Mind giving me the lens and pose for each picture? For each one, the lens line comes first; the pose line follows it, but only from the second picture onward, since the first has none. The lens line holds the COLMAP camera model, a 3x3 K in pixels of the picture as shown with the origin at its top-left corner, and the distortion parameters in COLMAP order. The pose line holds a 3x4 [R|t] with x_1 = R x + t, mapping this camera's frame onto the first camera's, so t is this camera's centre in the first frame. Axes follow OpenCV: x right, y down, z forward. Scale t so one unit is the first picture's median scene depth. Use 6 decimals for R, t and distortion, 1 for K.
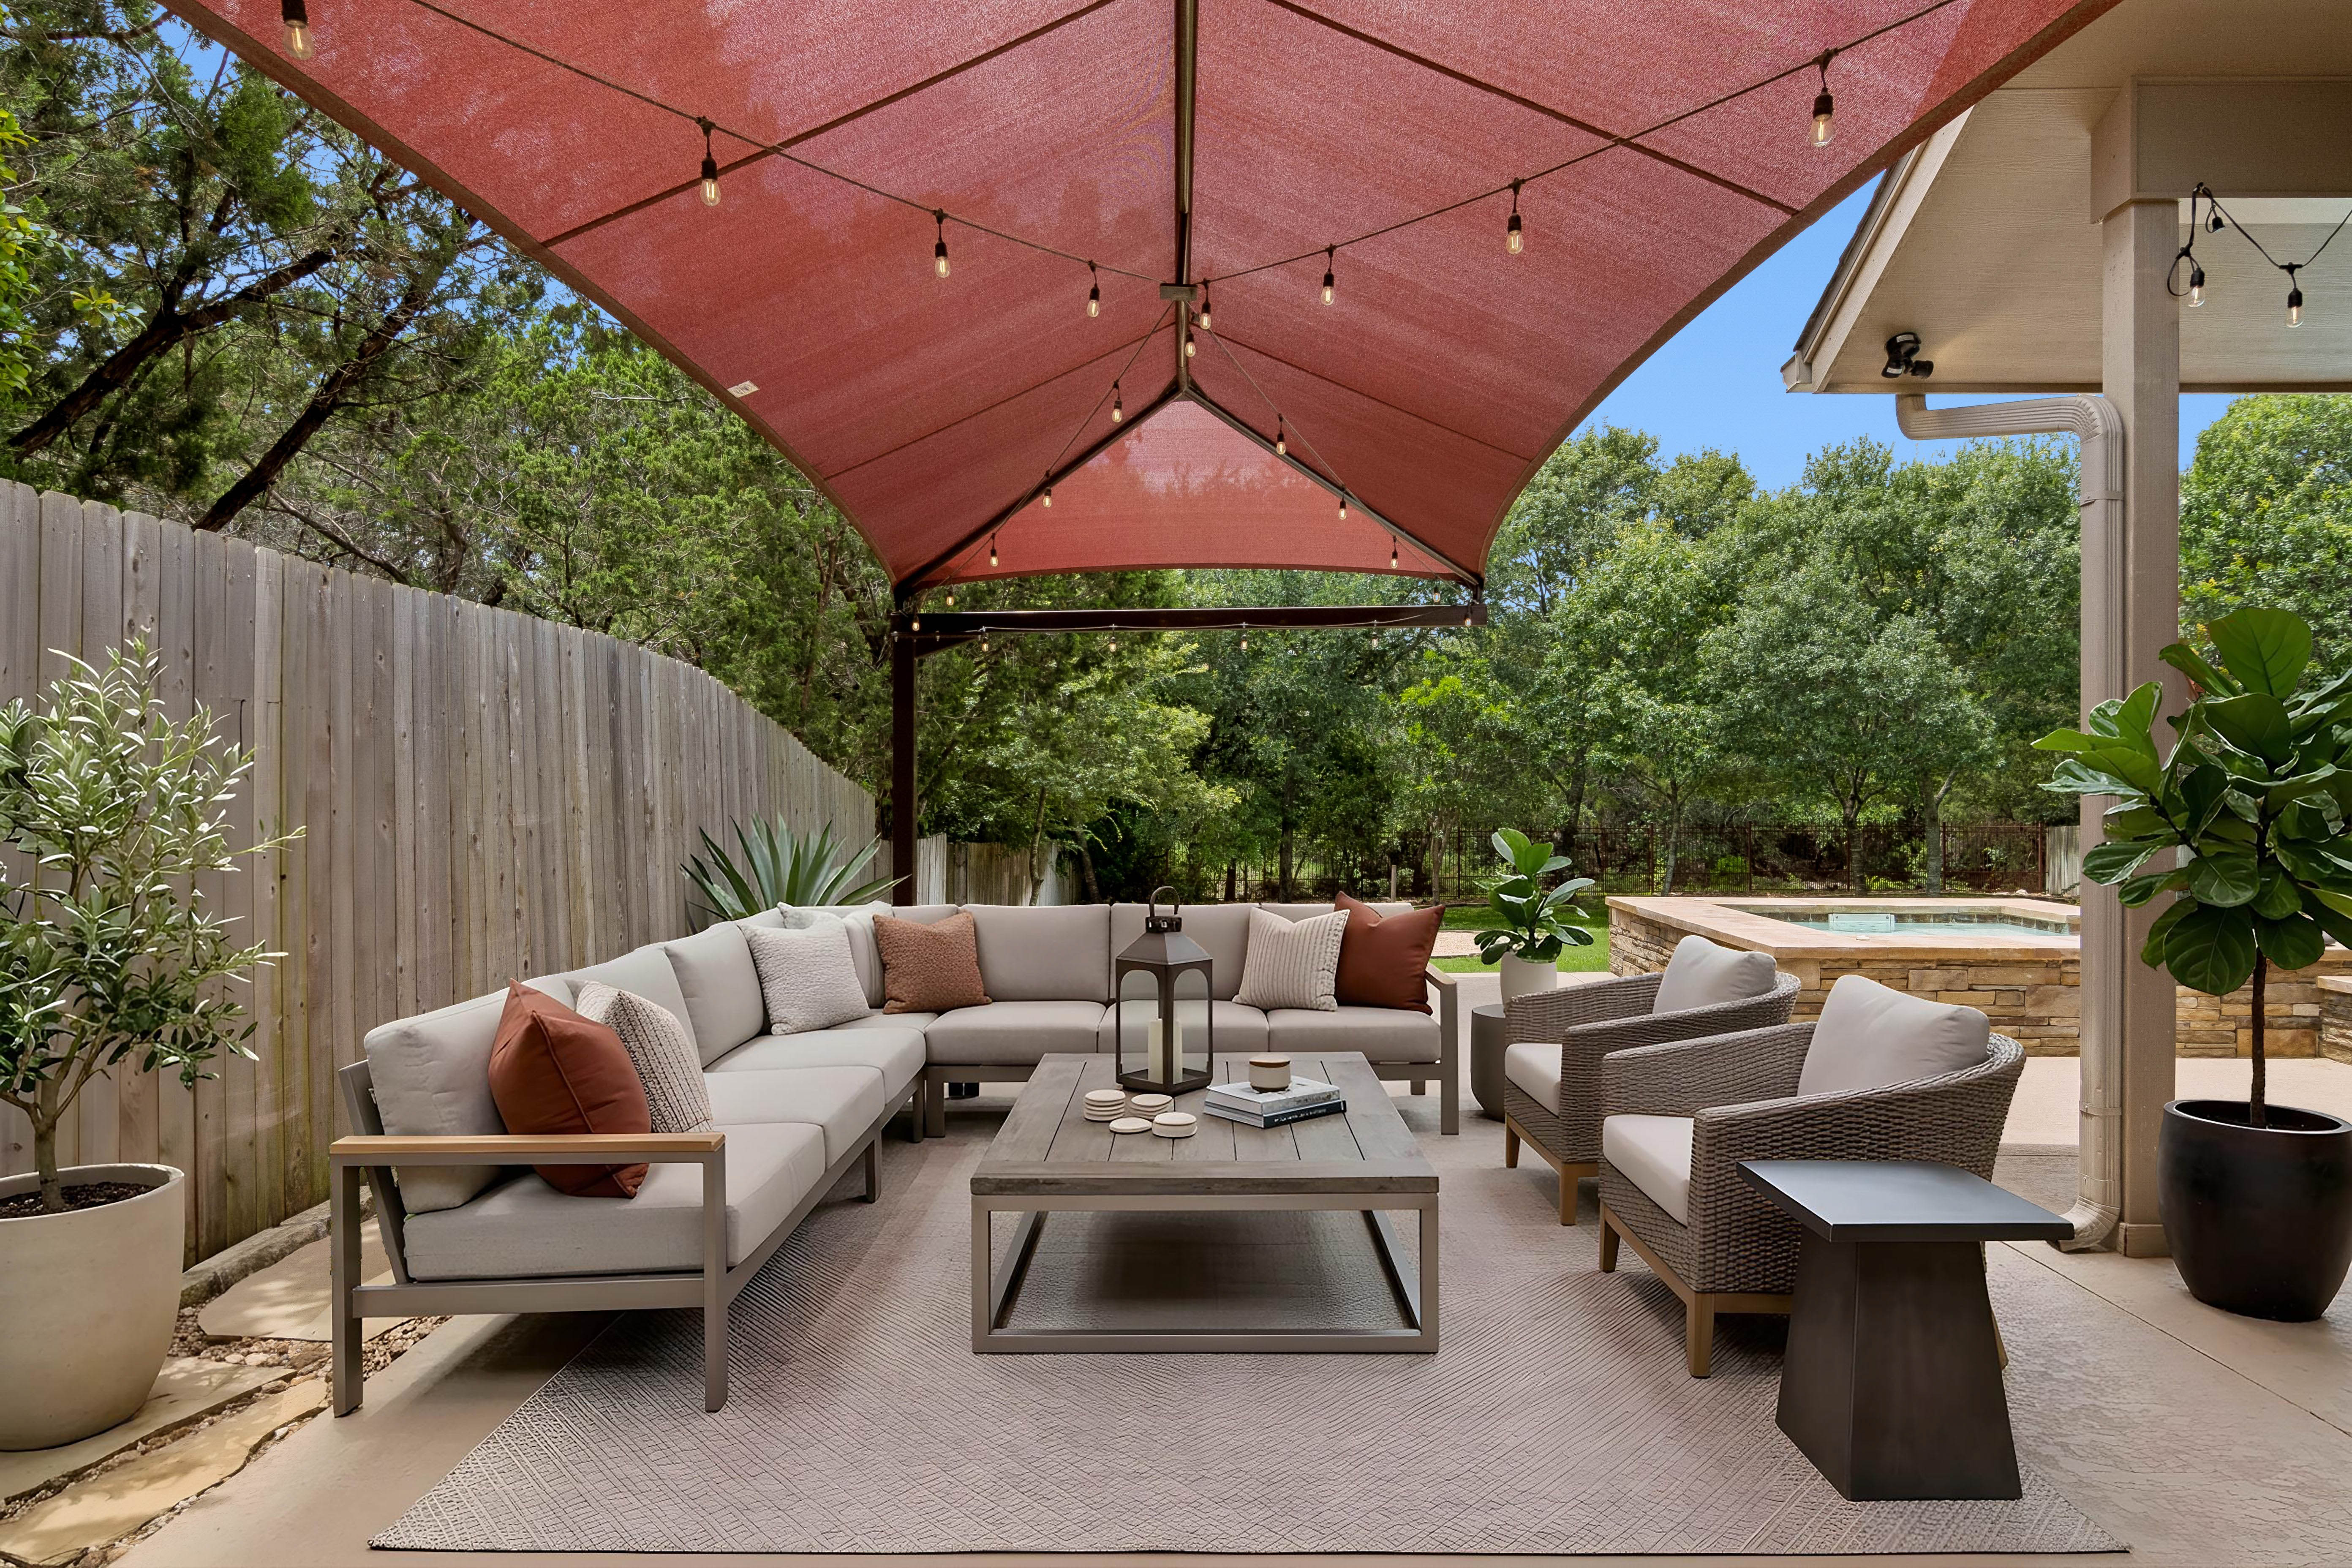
lens RADIAL K [[1467.3, 0, 1176.0], [0, 1467.3, 784.0], [0, 0, 1]] dist [0.071660, -0.085814]
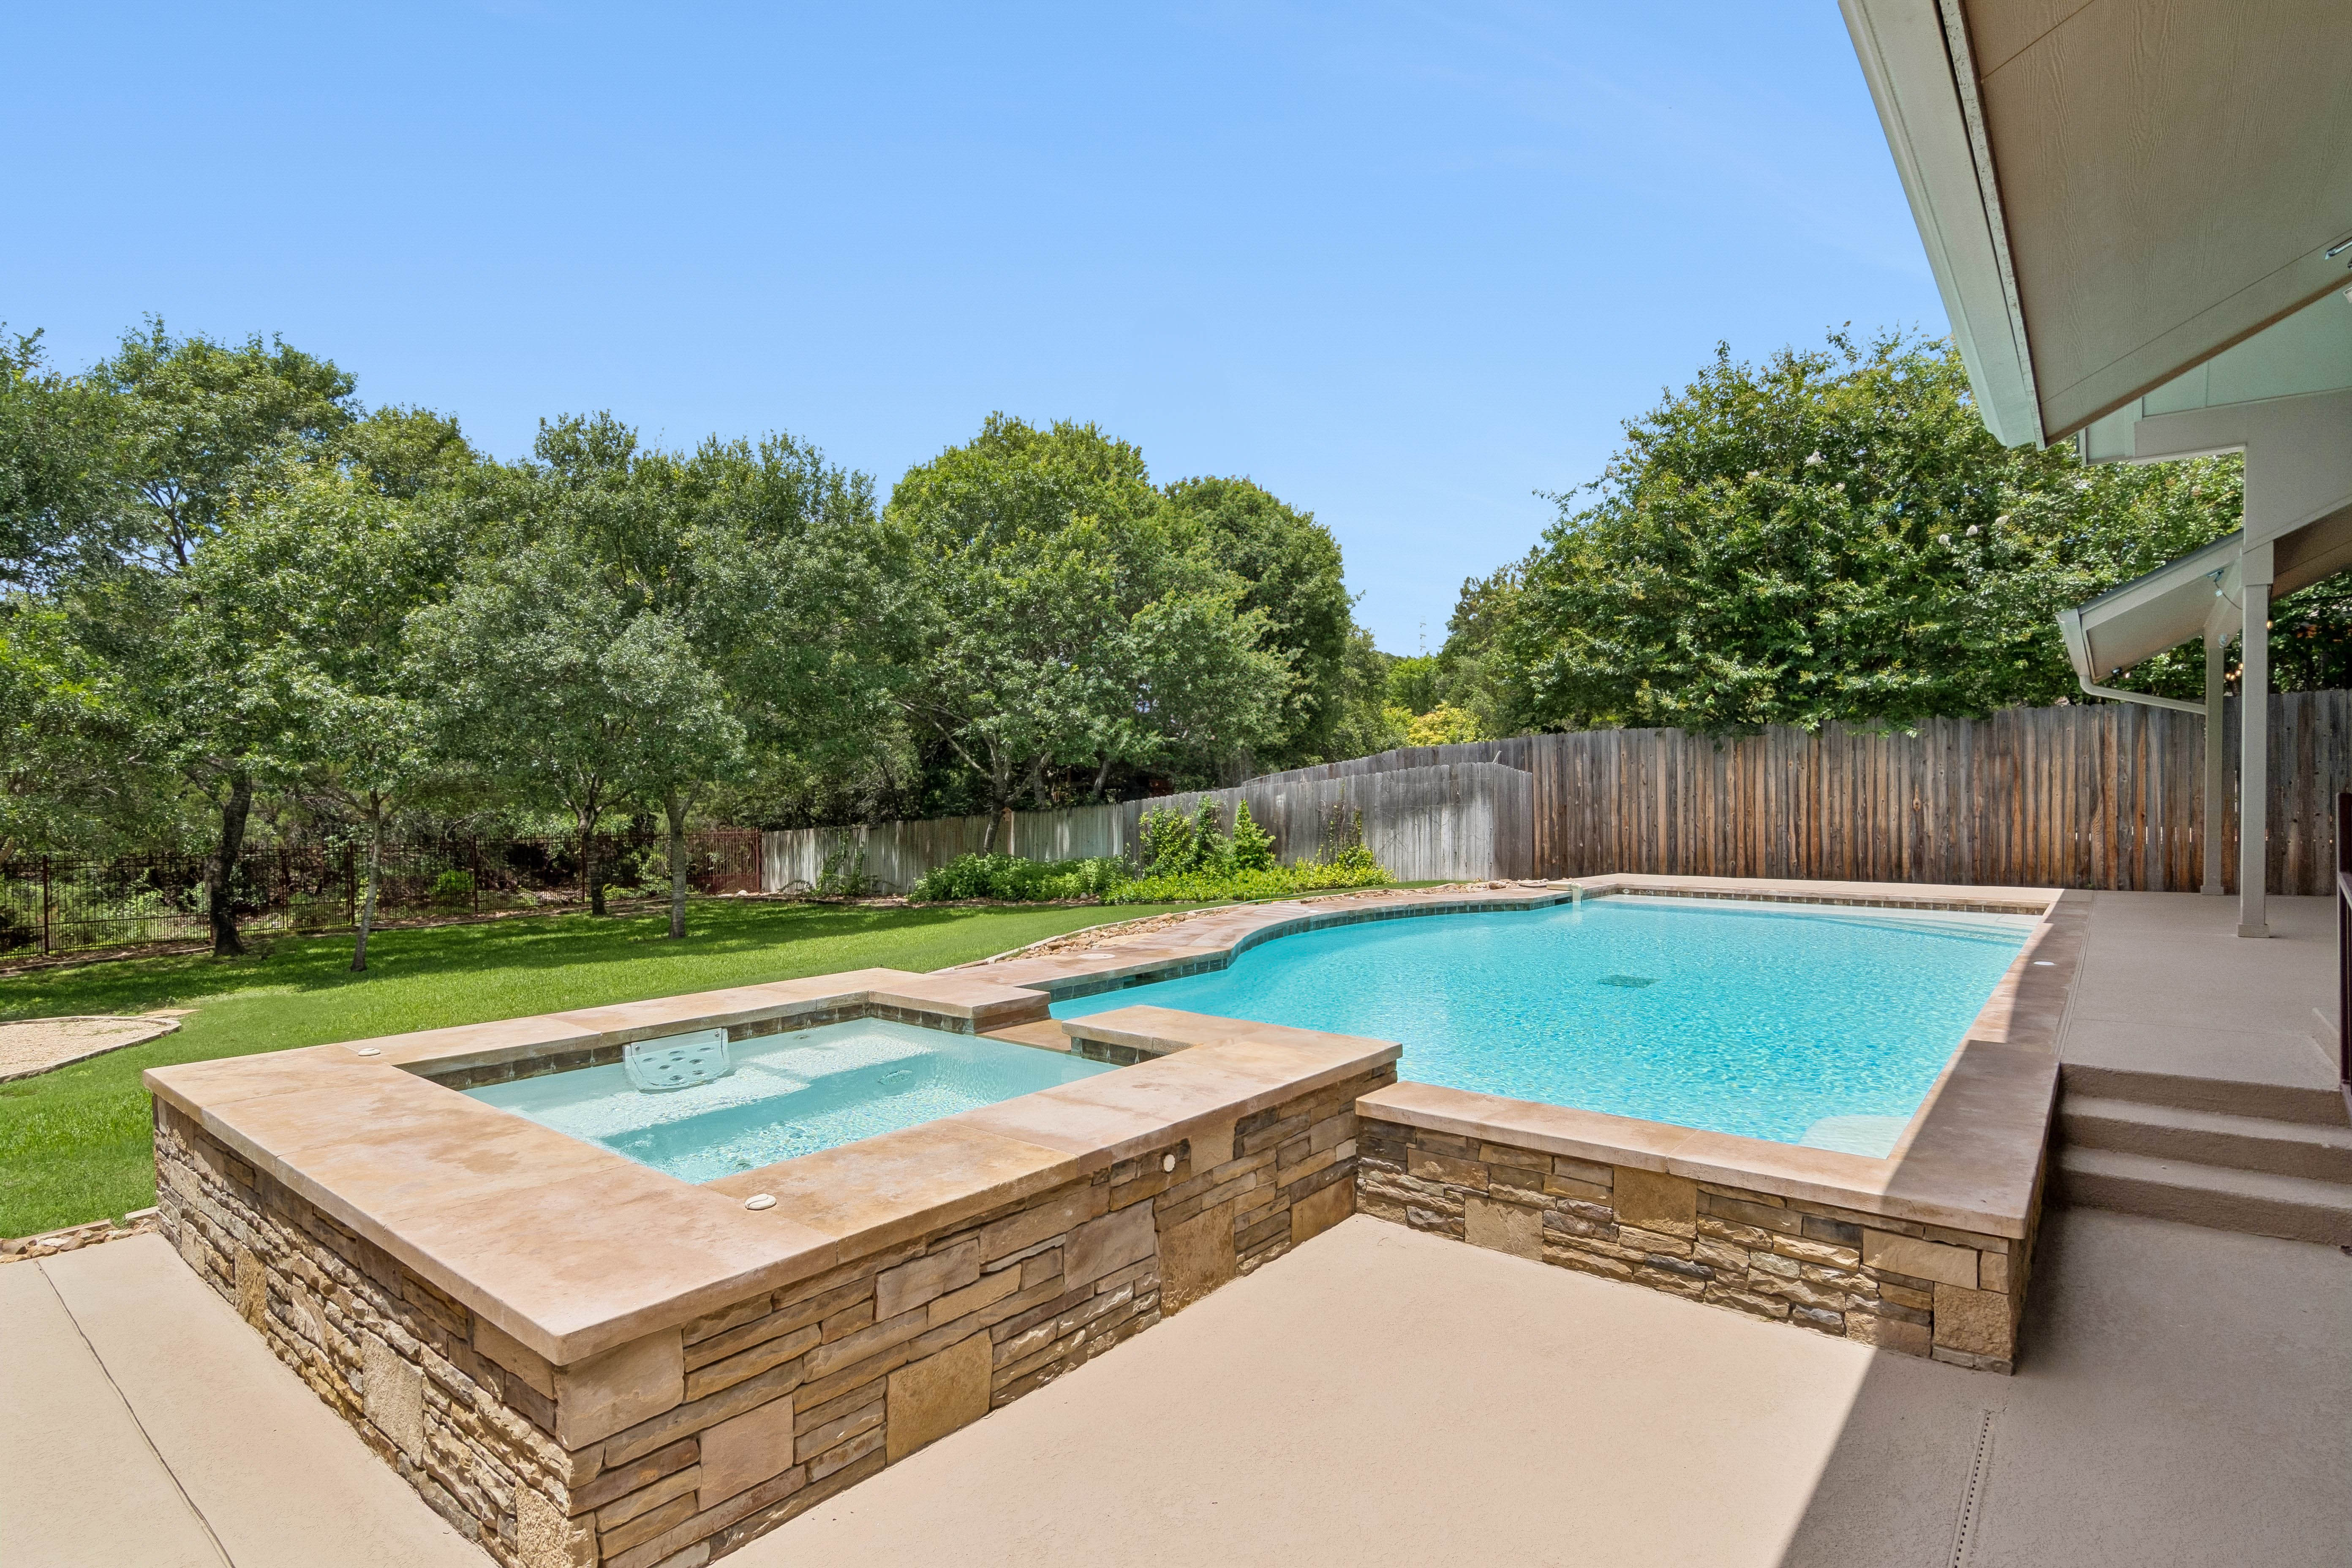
lens RADIAL K [[1182.8, 0, 1176.0], [0, 1182.8, 784.0], [0, 0, 1]] dist [0.001540, -0.015066]
pose [[0.619803, 0.001437, 0.784756, 0.109142], [0.001494, 0.999994, -0.003011, -0.004372], [-0.784756, 0.003039, 0.619798, 0.270041]]
